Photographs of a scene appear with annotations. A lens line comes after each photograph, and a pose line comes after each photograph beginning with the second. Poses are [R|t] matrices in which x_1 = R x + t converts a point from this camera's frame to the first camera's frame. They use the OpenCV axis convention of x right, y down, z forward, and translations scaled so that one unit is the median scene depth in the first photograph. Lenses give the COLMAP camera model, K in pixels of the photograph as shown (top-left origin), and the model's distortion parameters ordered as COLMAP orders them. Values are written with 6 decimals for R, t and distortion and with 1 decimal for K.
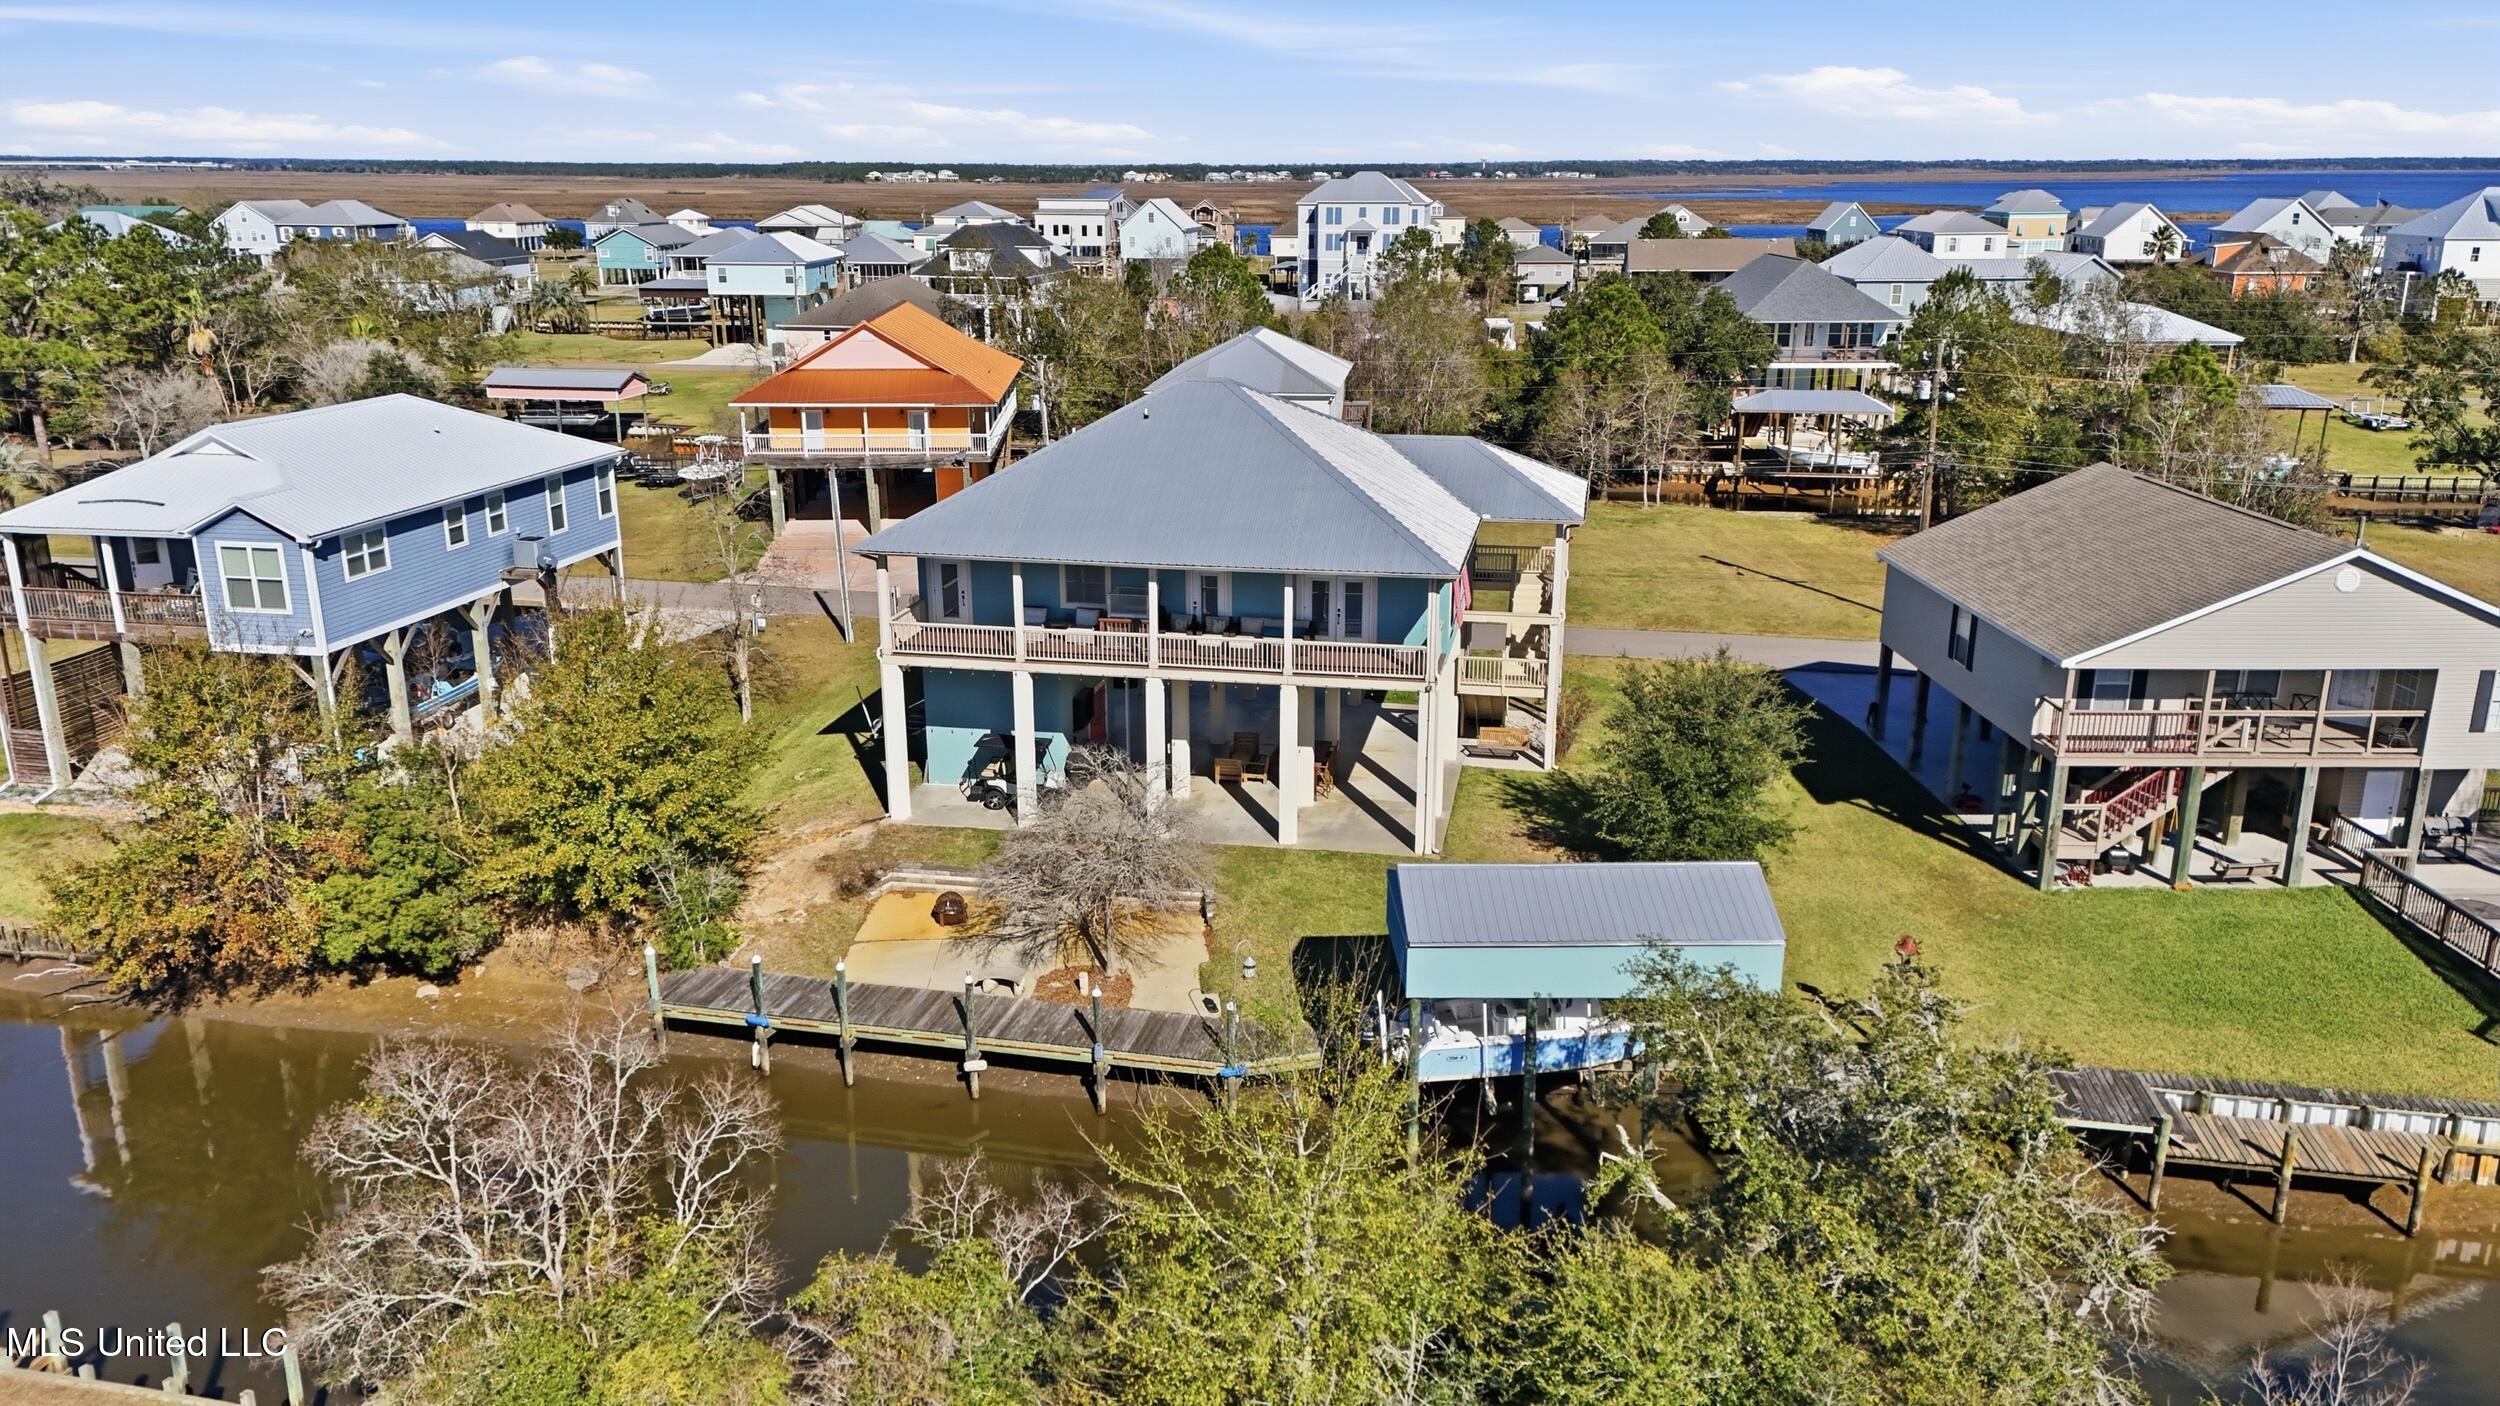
lens RADIAL K [[1840.0, 0, 1249.4], [0, 1840.0, 700.0], [0, 0, 1]] dist [0.050776, -0.036984]
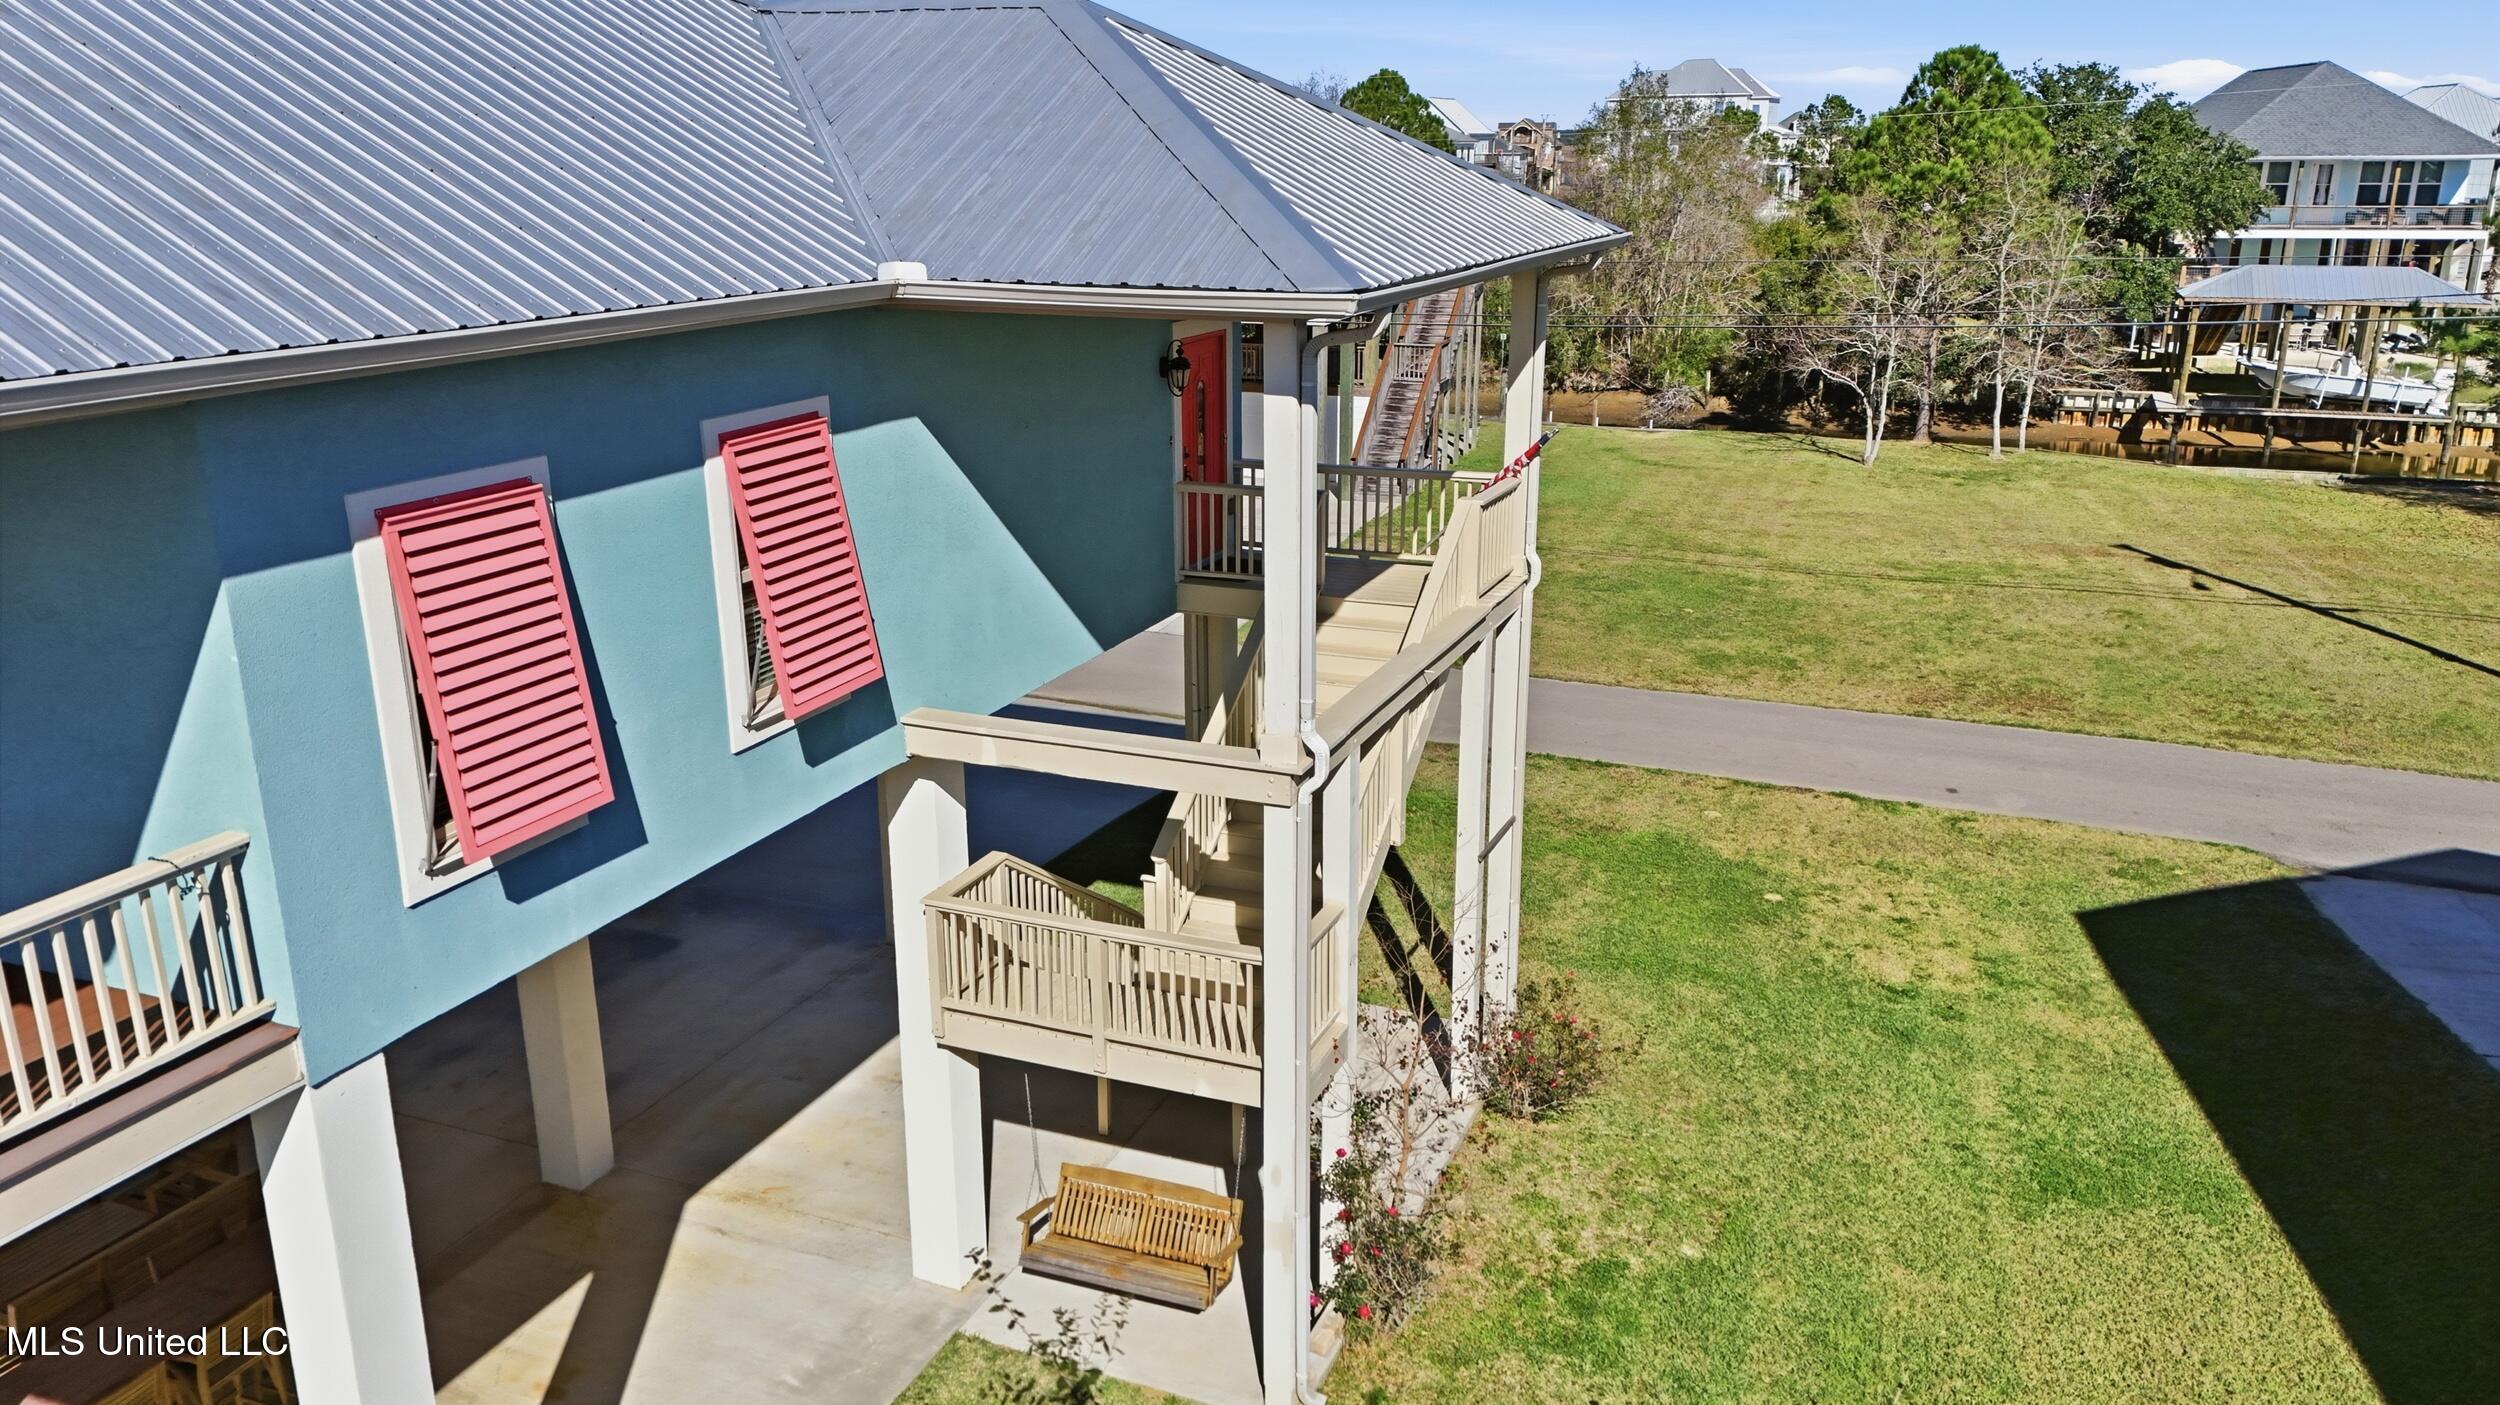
lens RADIAL K [[1840.0, 0, 1257.7], [0, 1840.0, 700.7], [0, 0, 1]] dist [0.050776, -0.036984]
pose [[0.980427, 0.048318, -0.190861, 0.093928], [-0.046174, 0.998810, 0.015671, -0.026318], [0.191391, -0.006551, 0.981492, 0.363136]]
